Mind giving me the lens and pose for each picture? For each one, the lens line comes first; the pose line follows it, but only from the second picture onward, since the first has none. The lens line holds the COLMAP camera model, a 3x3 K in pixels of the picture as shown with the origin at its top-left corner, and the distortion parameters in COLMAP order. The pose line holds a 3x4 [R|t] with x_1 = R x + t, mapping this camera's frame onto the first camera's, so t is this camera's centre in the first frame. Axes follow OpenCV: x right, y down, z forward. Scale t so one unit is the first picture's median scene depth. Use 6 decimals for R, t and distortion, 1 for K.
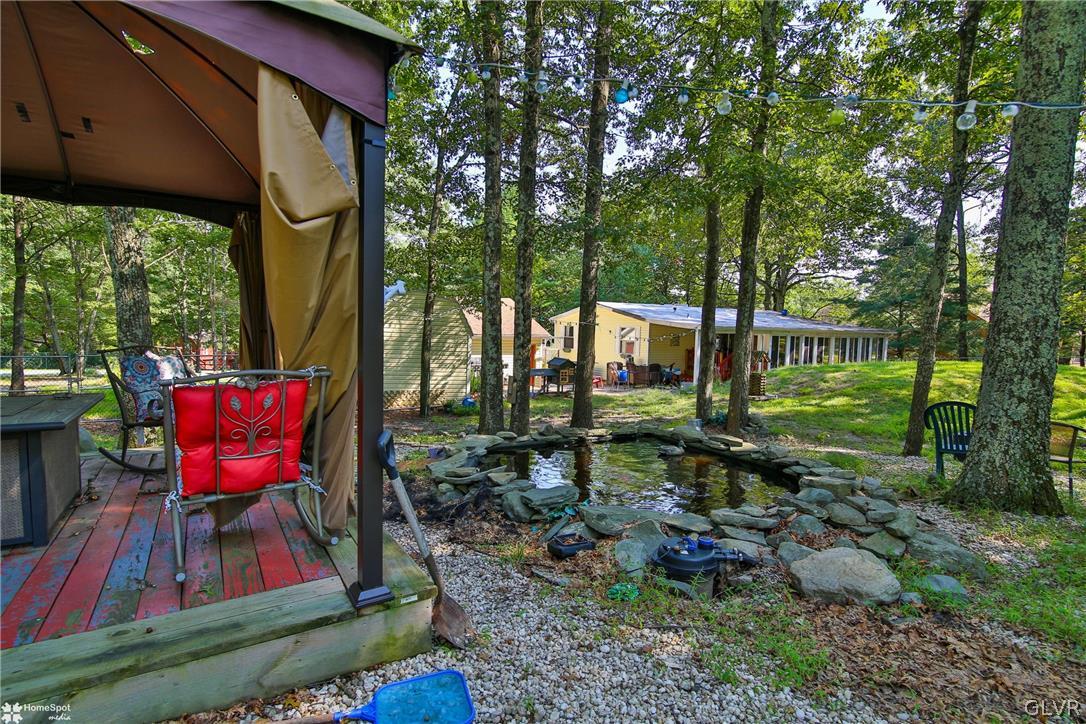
lens RADIAL K [[542.6, 0, 550.2], [0, 542.6, 369.8], [0, 0, 1]] dist [-0.018225, -0.000157]
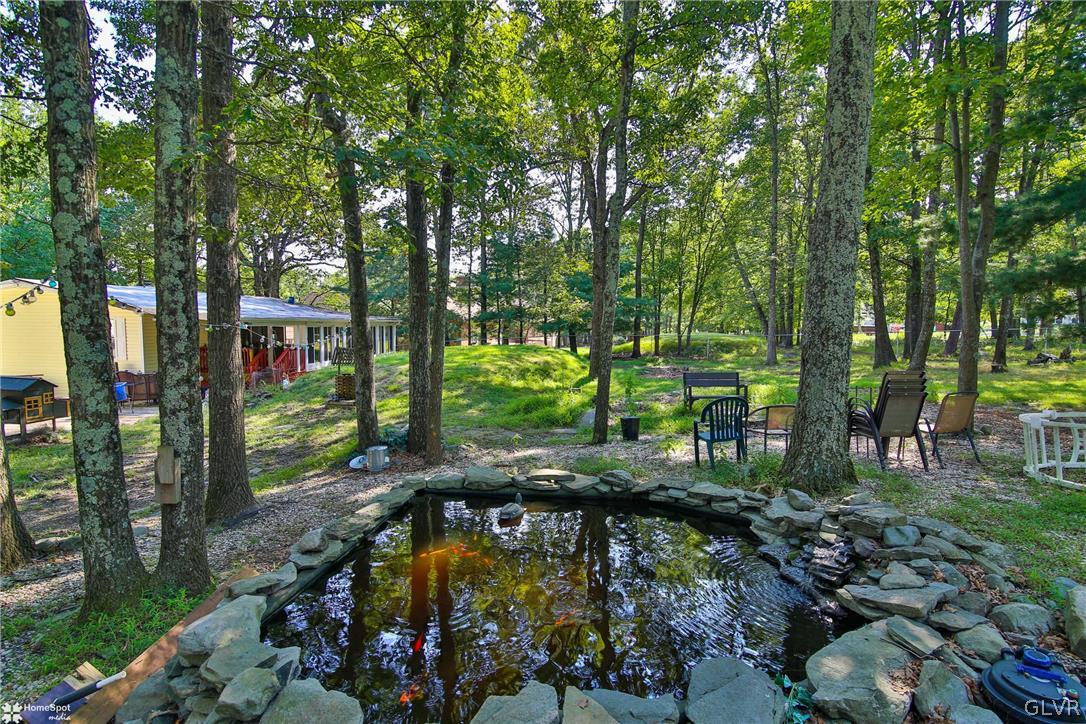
lens RADIAL K [[542.6, 0, 550.2], [0, 542.6, 369.8], [0, 0, 1]] dist [-0.018225, -0.000157]
pose [[0.557088, -0.087752, 0.825804, -0.472153], [0.062200, 0.996017, 0.063879, -0.113656], [-0.828121, 0.015779, 0.560327, 0.822732]]
